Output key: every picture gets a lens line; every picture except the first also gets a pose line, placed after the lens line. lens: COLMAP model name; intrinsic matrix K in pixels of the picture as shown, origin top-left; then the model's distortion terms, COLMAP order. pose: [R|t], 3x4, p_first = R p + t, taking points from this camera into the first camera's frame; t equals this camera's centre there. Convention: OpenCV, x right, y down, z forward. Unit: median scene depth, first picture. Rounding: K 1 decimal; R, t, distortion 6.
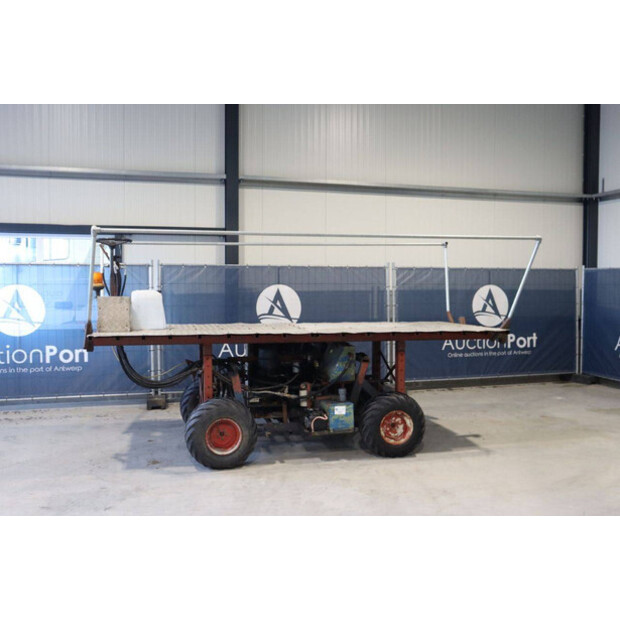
lens RADIAL K [[620.6, 0, 306.1], [0, 620.6, 310.3], [0, 0, 1]] dist [-0.064888, 0.000000]
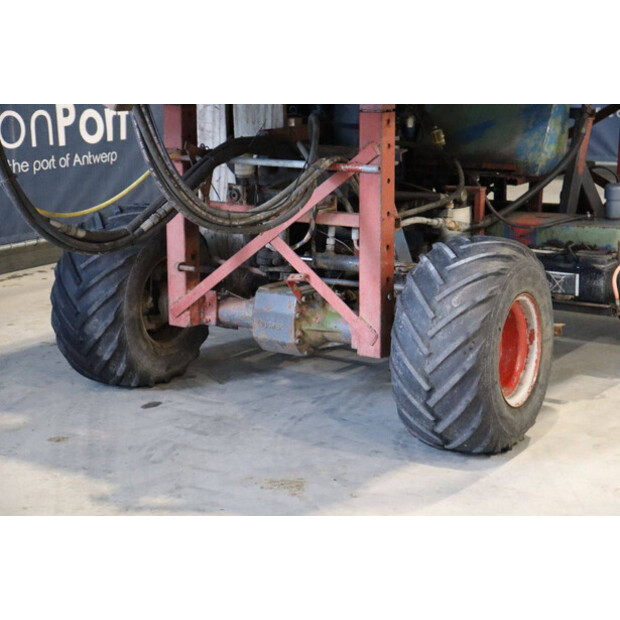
lens RADIAL K [[1318.9, 0, 316.2], [0, 1318.9, 304.4], [0, 0, 1]] dist [0.374760, 0.000000]
pose [[0.735416, -0.139609, 0.663078, -0.608569], [0.030458, 0.984367, 0.173474, 0.049082], [-0.676931, -0.107380, 0.728172, 0.504966]]
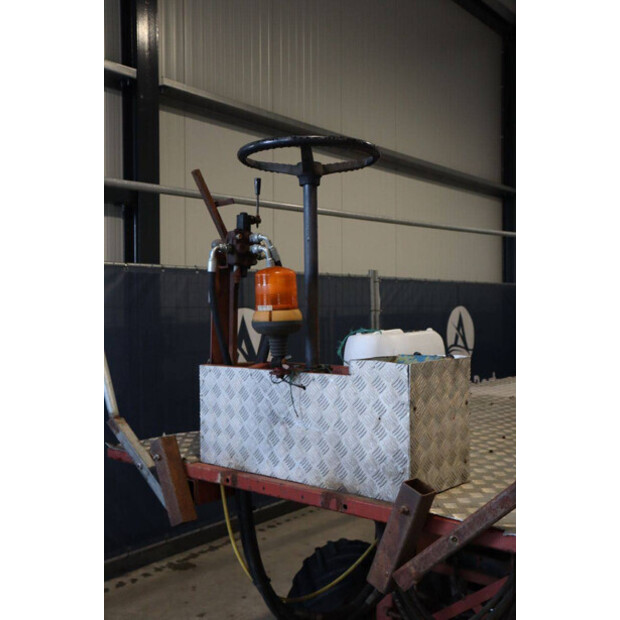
lens RADIAL K [[722.3, 0, 315.4], [0, 722.3, 309.5], [0, 0, 1]] dist [-0.006049, 0.000000]
pose [[0.801556, -0.005859, 0.597891, -0.503544], [0.026088, 0.999342, -0.025183, -0.034480], [-0.597351, 0.035783, 0.801182, 0.722047]]
